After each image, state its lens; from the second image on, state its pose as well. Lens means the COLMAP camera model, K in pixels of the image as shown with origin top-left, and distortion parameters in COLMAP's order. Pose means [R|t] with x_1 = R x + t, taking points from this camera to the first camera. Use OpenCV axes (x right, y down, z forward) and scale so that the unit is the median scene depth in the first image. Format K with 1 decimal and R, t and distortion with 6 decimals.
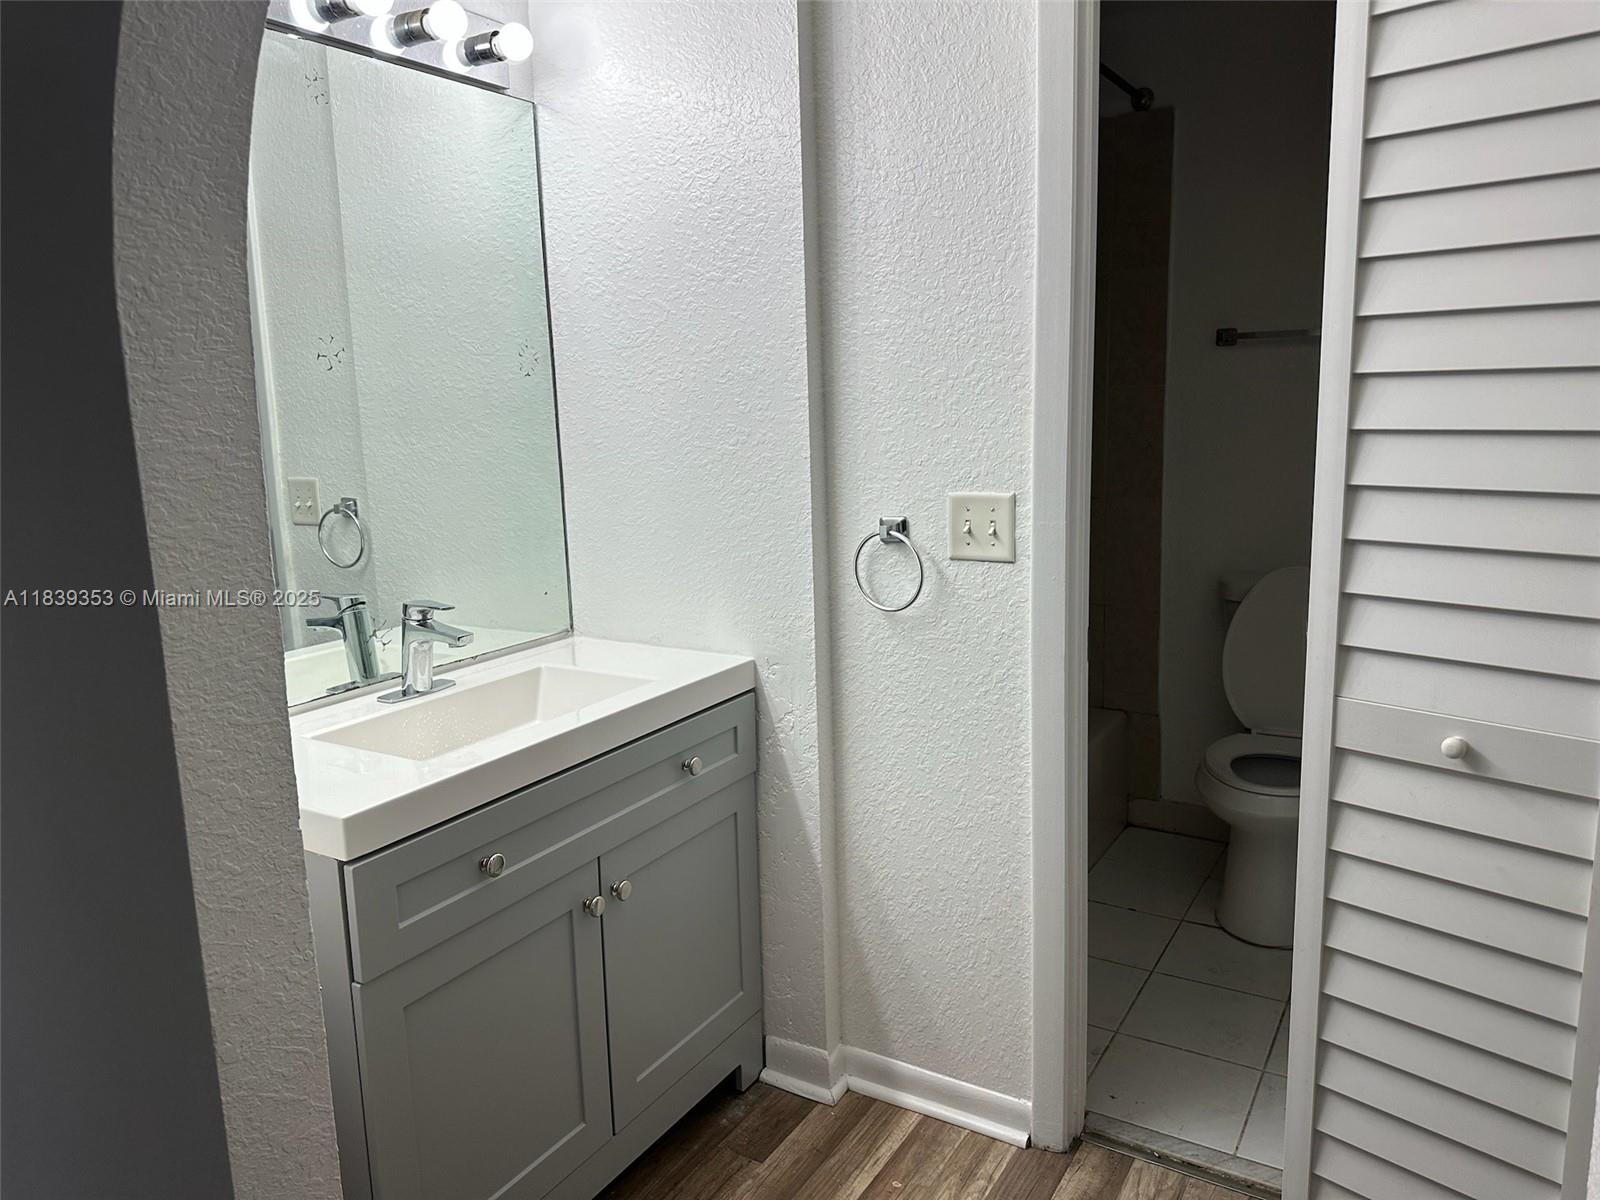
lens RADIAL K [[1080.8, 0, 801.1], [0, 1080.8, 582.6], [0, 0, 1]] dist [0.041188, -0.108197]
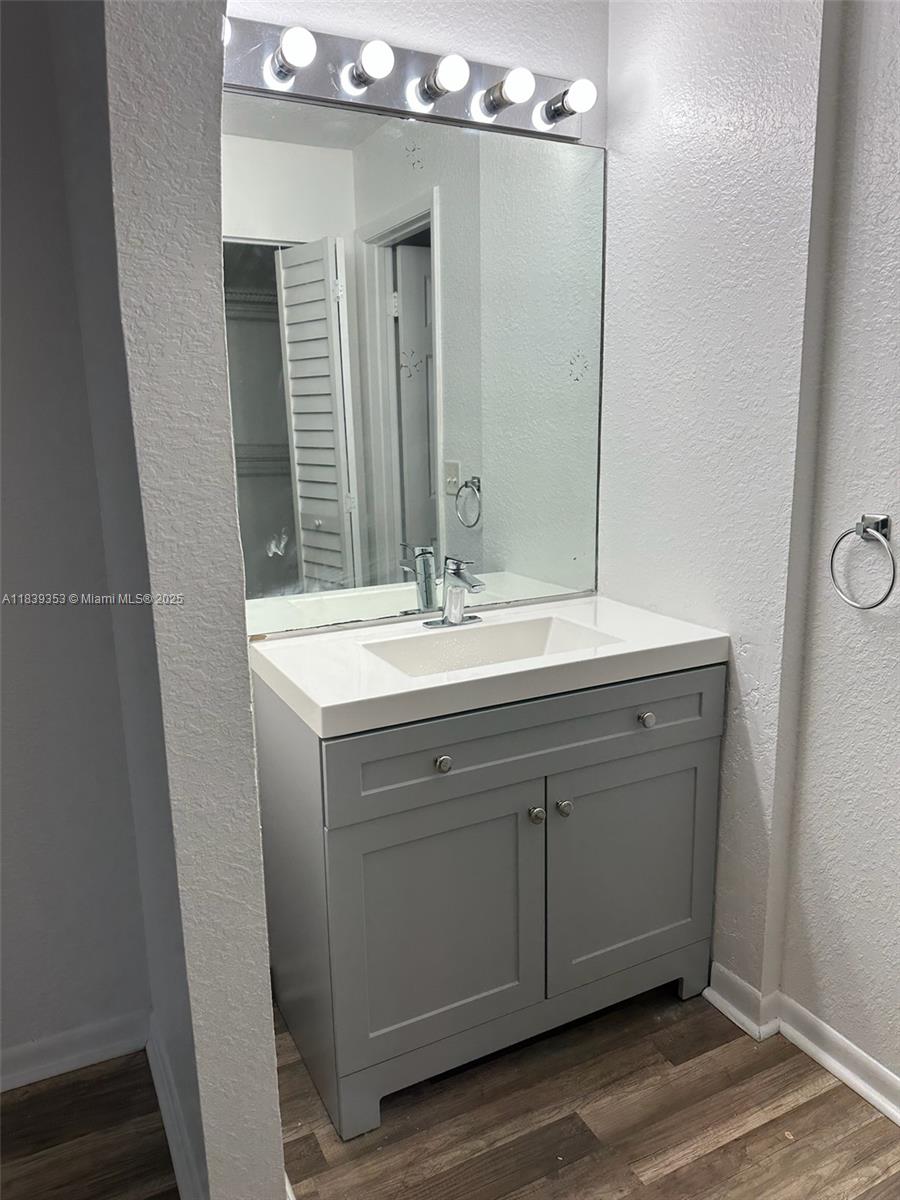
lens RADIAL K [[810.6, 0, 450.0], [0, 810.6, 600.0], [0, 0, 1]] dist [0.041188, -0.108197]
pose [[0.844815, 0.123072, -0.520713, 0.151002], [-0.090317, 0.992023, 0.087936, -0.013486], [0.527381, -0.027260, 0.849191, 0.151881]]
